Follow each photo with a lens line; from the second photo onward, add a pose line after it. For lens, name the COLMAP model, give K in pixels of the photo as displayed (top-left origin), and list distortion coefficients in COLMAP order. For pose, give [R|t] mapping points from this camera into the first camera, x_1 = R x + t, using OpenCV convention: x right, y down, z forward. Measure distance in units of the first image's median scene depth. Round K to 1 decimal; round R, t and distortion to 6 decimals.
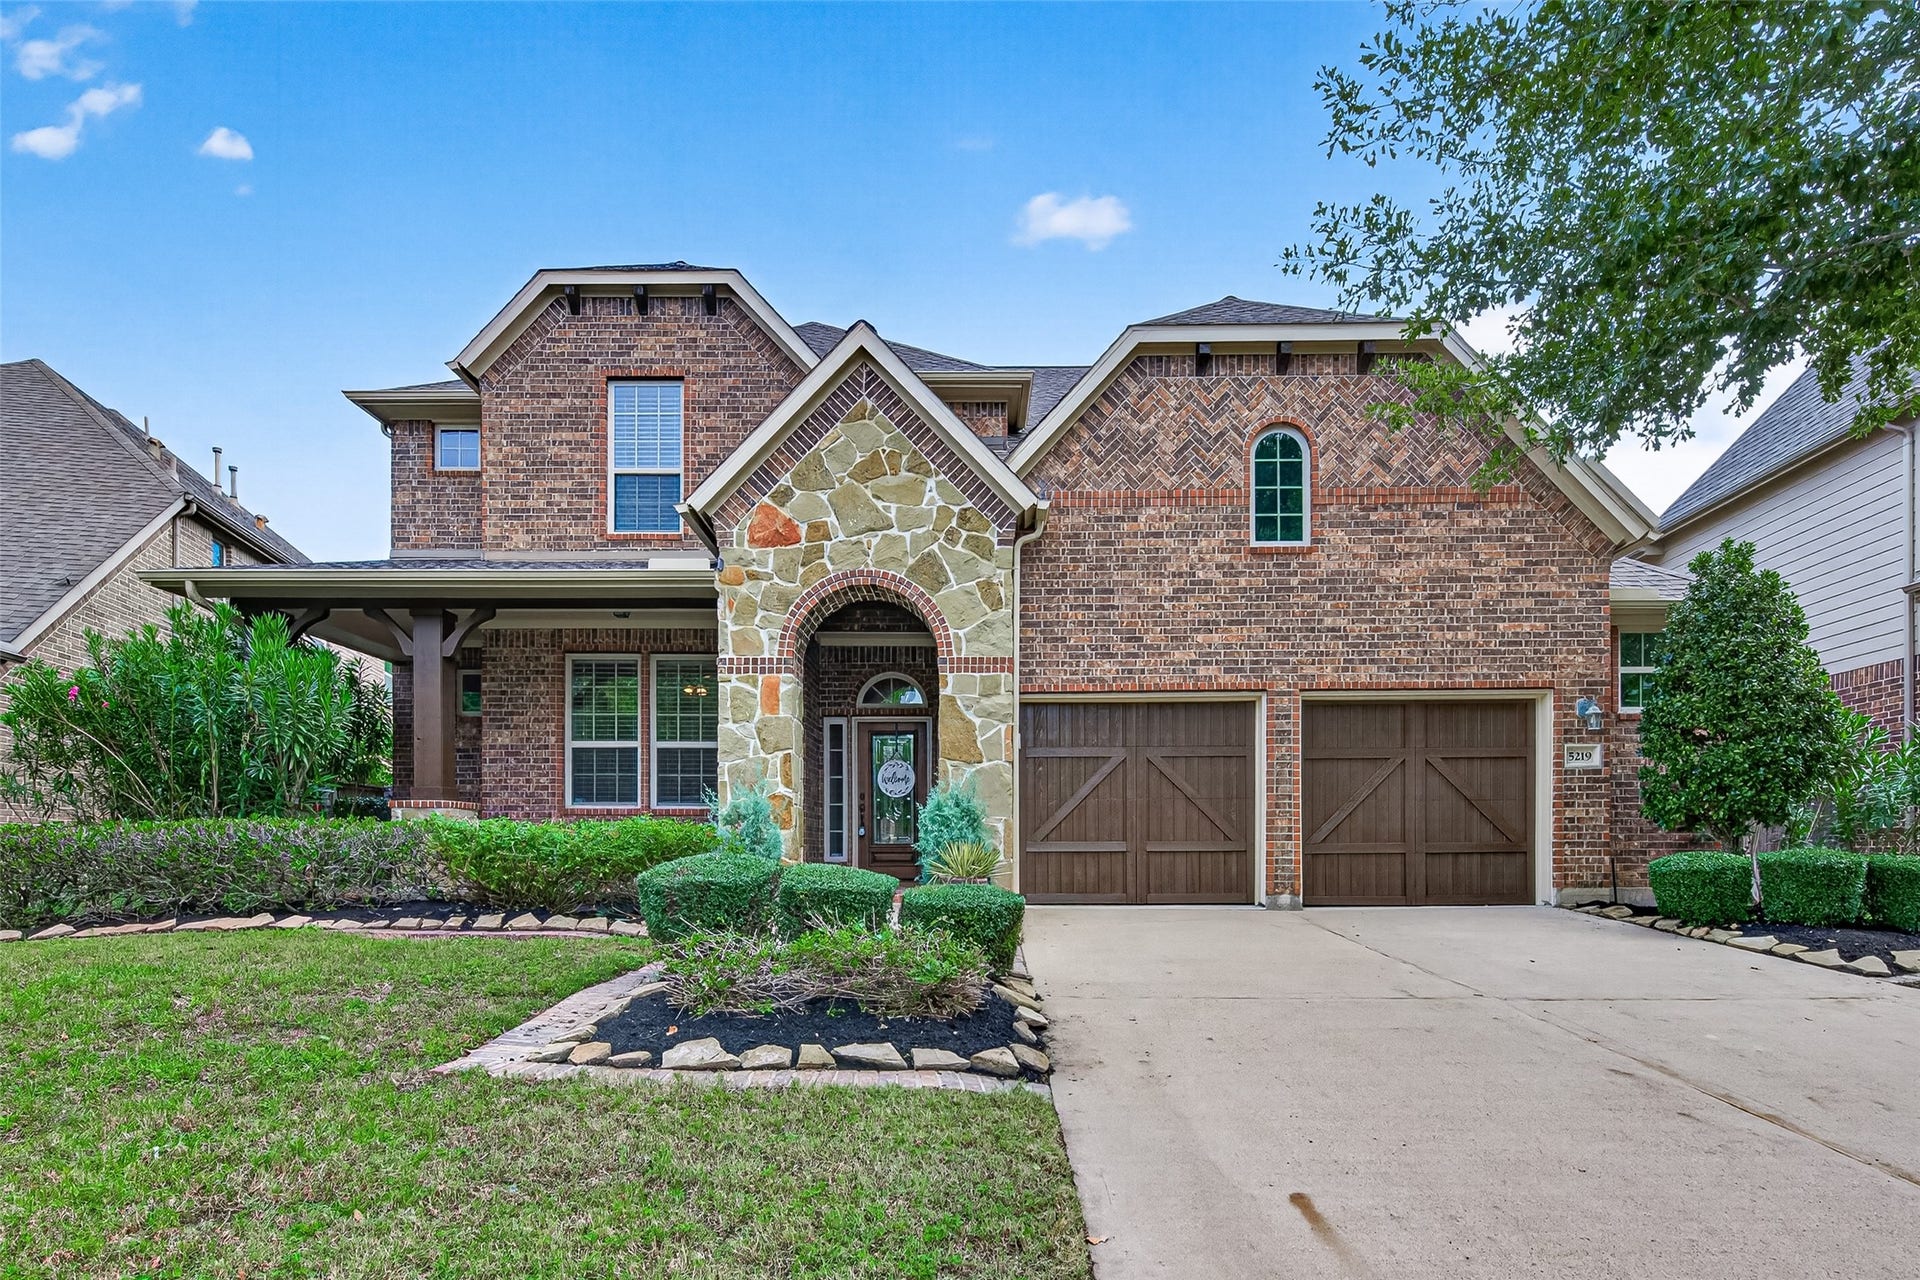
lens RADIAL K [[767.0, 0, 953.5], [0, 767.0, 630.9], [0, 0, 1]] dist [0.003590, 0.000062]
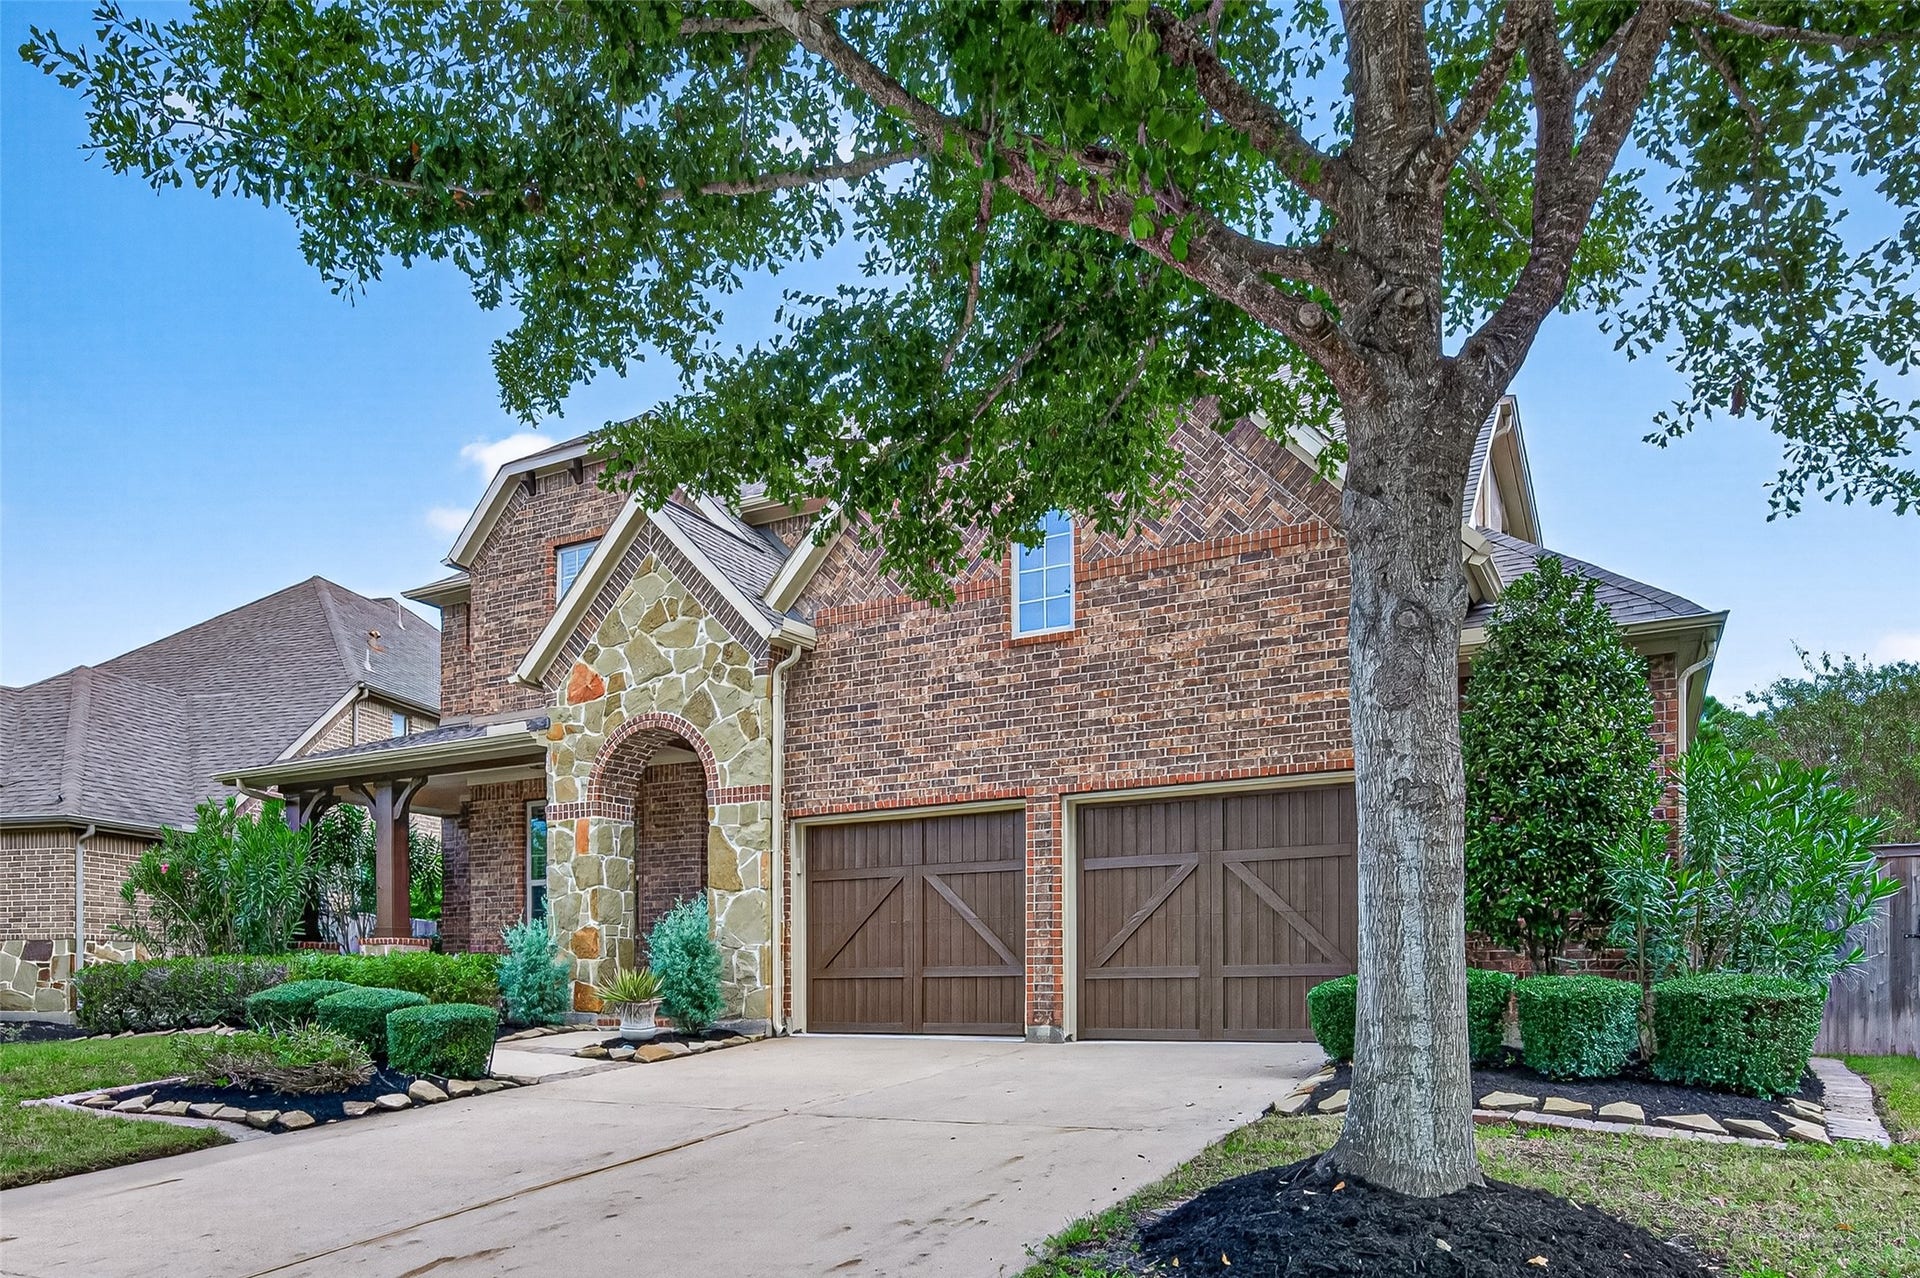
lens RADIAL K [[967.2, 0, 960.5], [0, 967.2, 662.4], [0, 0, 1]] dist [0.014785, -0.000135]
pose [[0.918807, -0.124968, -0.374401, 0.775531], [0.109206, 0.992013, -0.063116, -0.016908], [0.379299, 0.017104, 0.925116, -0.092313]]
